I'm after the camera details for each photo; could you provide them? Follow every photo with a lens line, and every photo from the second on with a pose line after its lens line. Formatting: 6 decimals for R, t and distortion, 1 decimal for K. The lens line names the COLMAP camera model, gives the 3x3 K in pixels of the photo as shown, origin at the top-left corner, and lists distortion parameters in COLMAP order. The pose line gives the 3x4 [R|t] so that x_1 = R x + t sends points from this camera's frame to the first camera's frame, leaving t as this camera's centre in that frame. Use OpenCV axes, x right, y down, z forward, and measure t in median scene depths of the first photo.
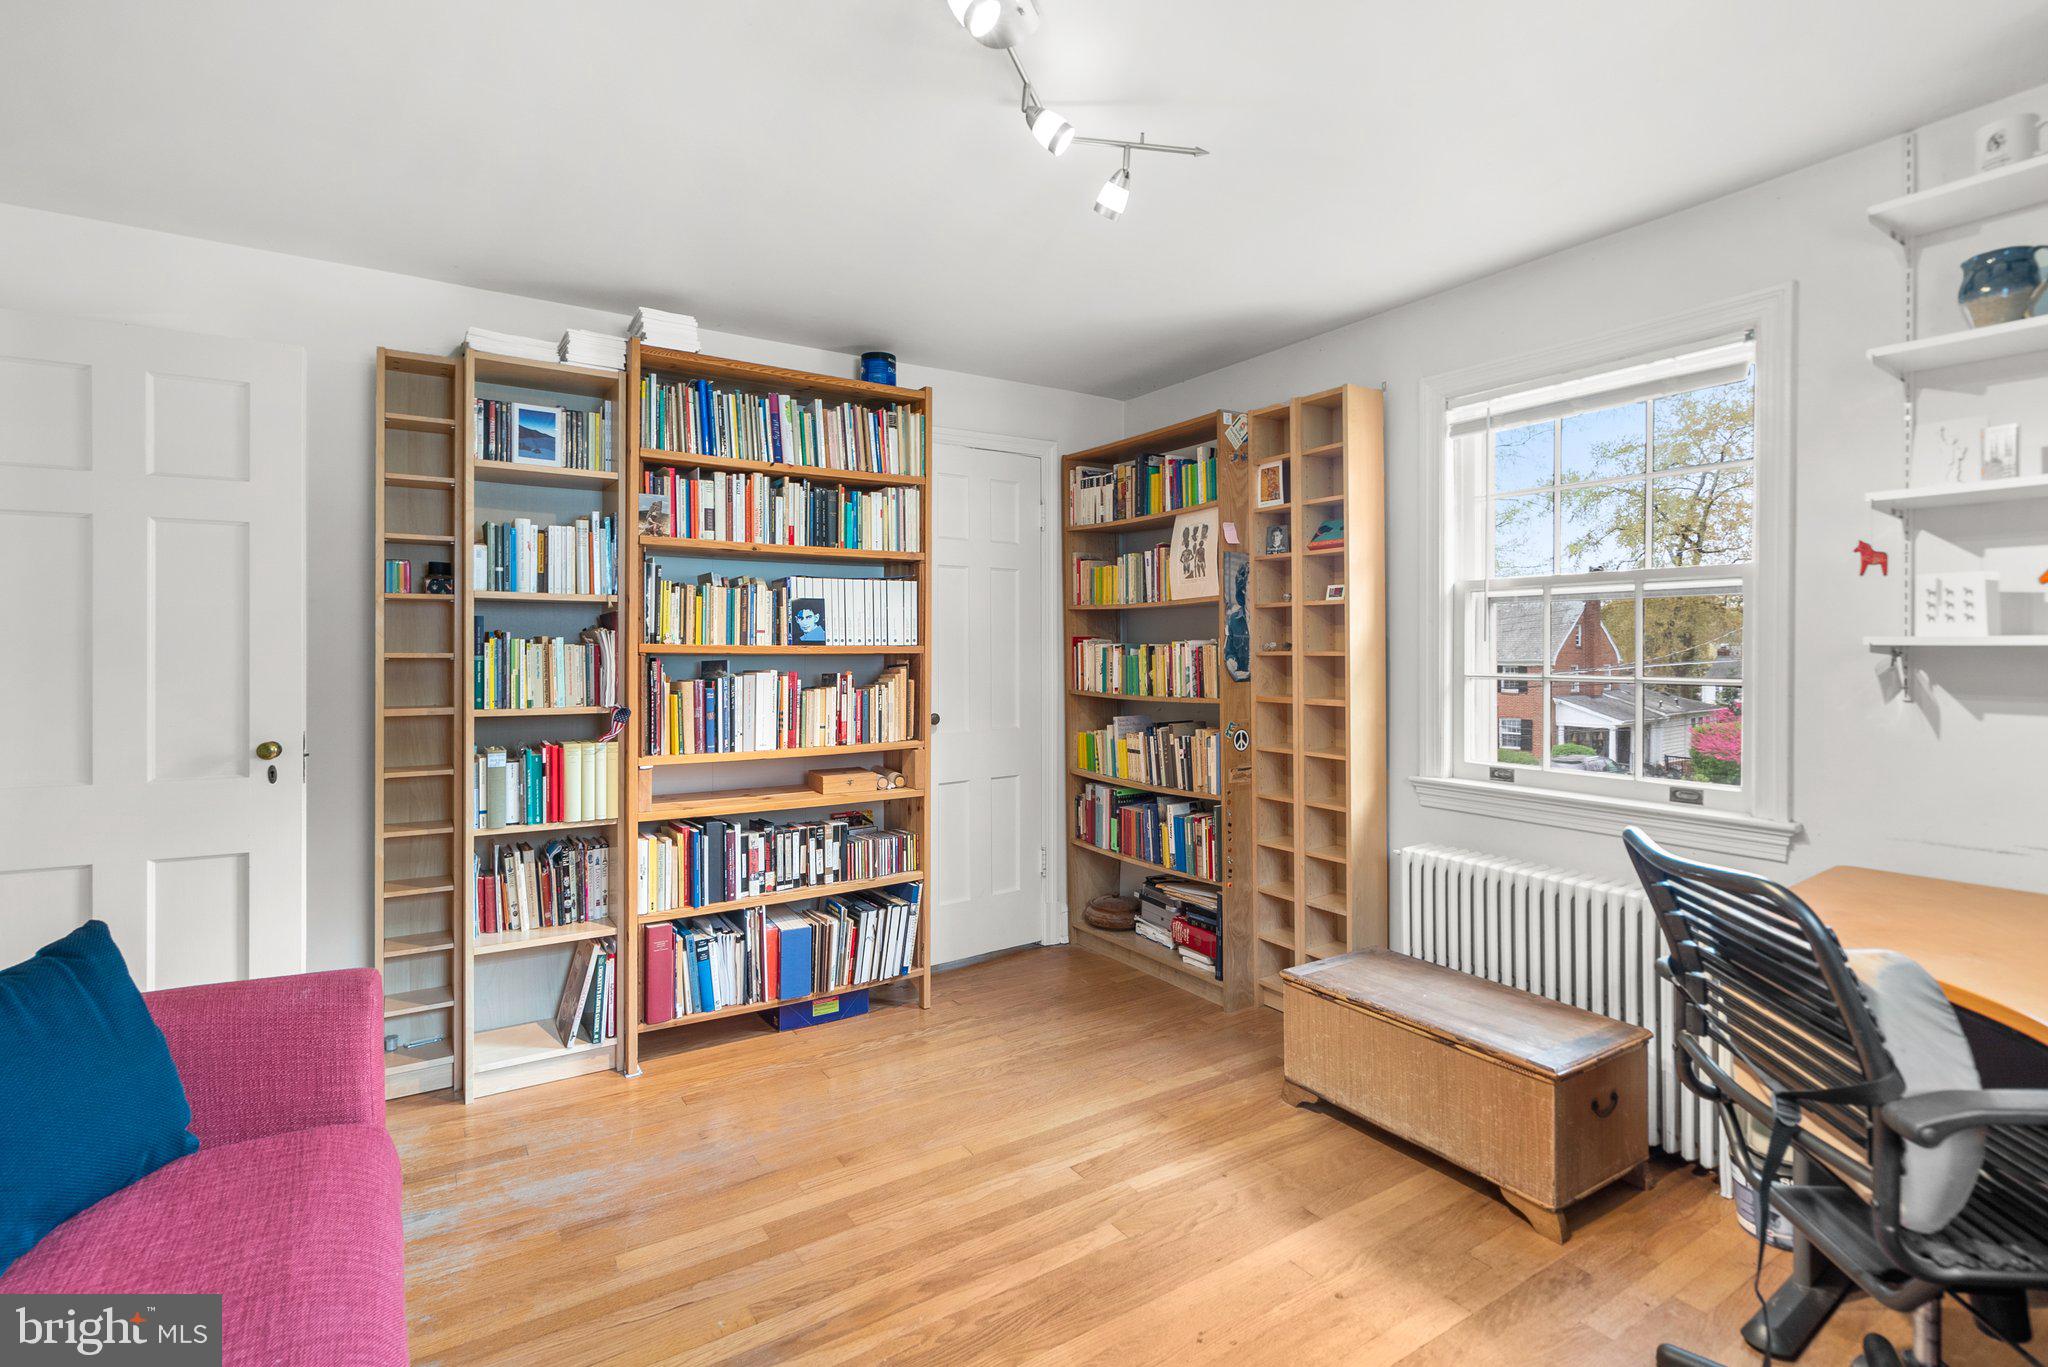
lens RADIAL K [[951.3, 0, 1021.4], [0, 951.3, 659.2], [0, 0, 1]] dist [-0.003786, 0.001464]
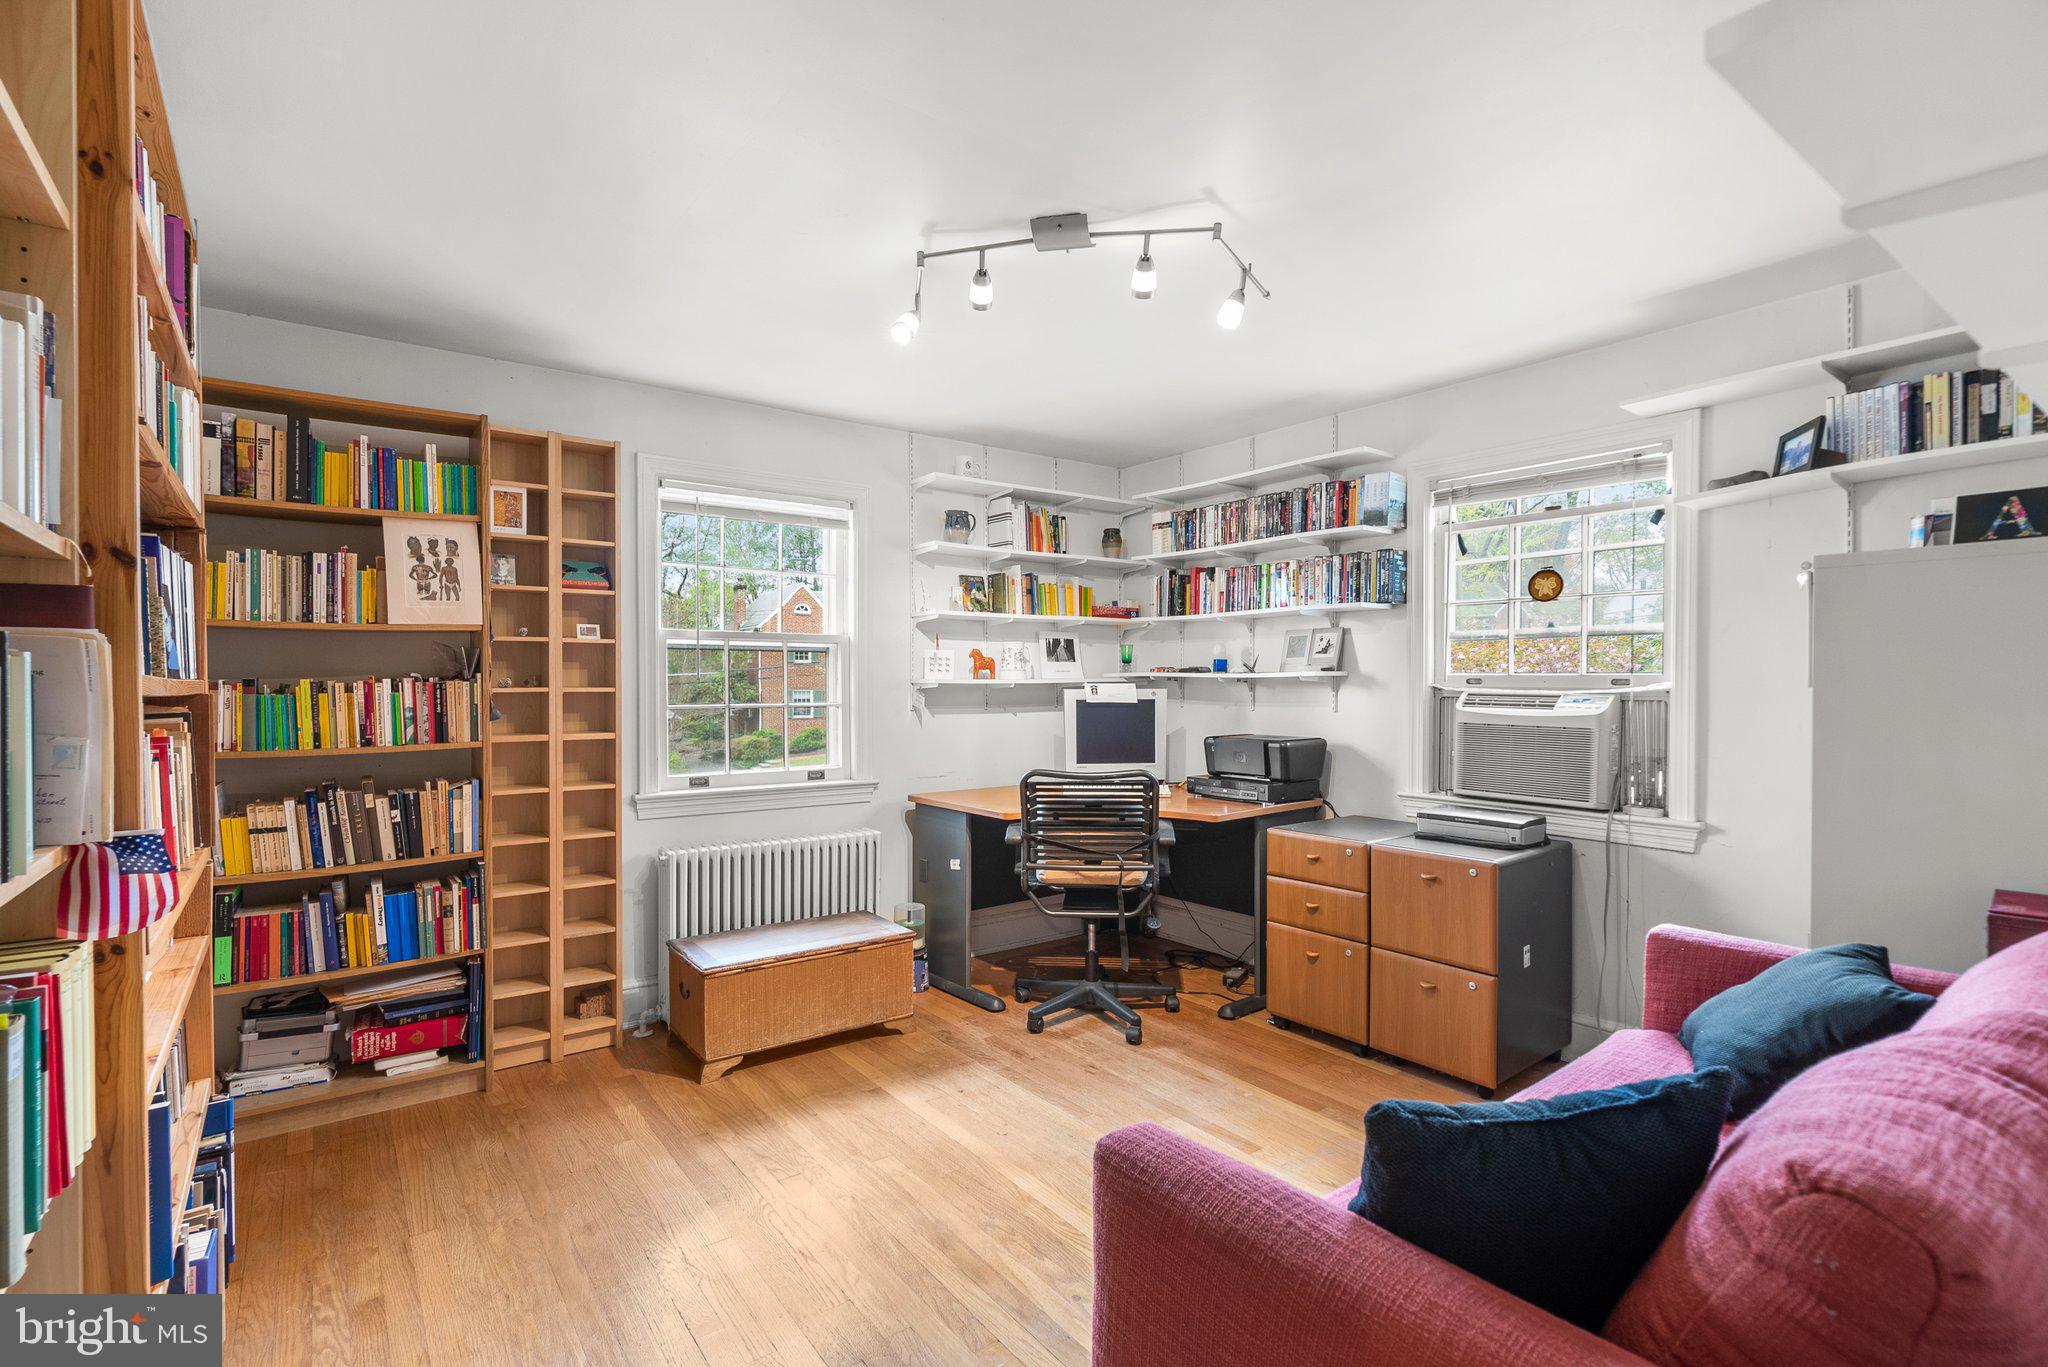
lens RADIAL K [[951.3, 0, 1023.0], [0, 951.3, 691.5], [0, 0, 1]] dist [-0.003786, 0.001464]
pose [[-0.064849, -0.012703, 0.997814, -0.689630], [0.004461, 0.999905, 0.013020, -0.014296], [-0.997885, 0.005295, -0.064786, 0.542299]]
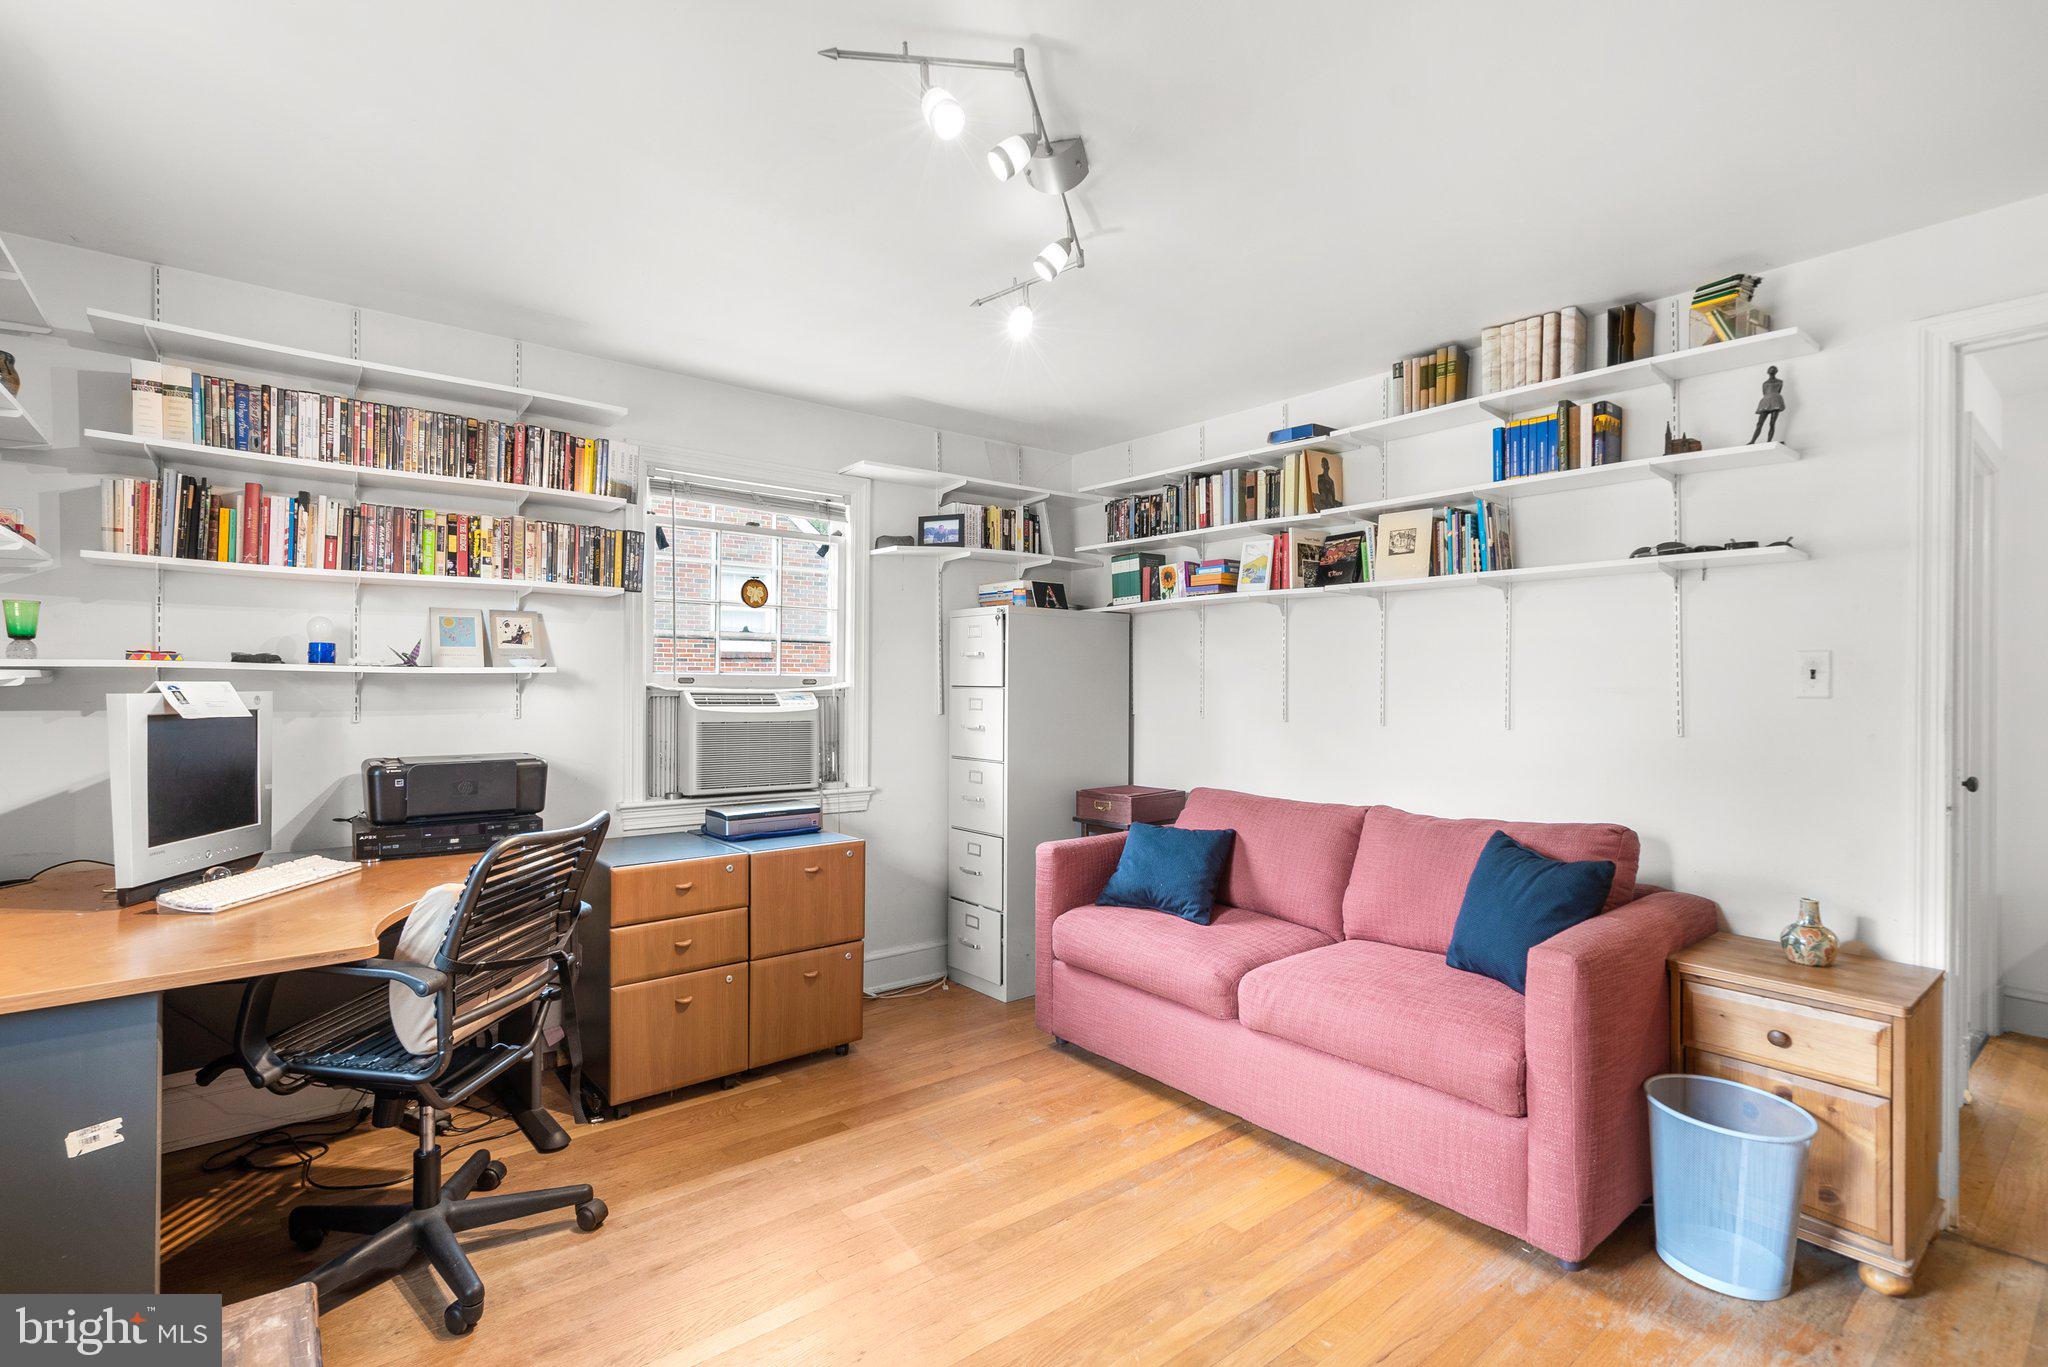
lens RADIAL K [[951.3, 0, 1025.3], [0, 951.3, 673.2], [0, 0, 1]] dist [-0.003786, 0.001464]
pose [[-0.994377, -0.009066, -0.105510, 0.081548], [-0.008533, 0.999948, -0.005508, -0.014677], [0.105555, -0.004577, -0.994403, 1.060997]]
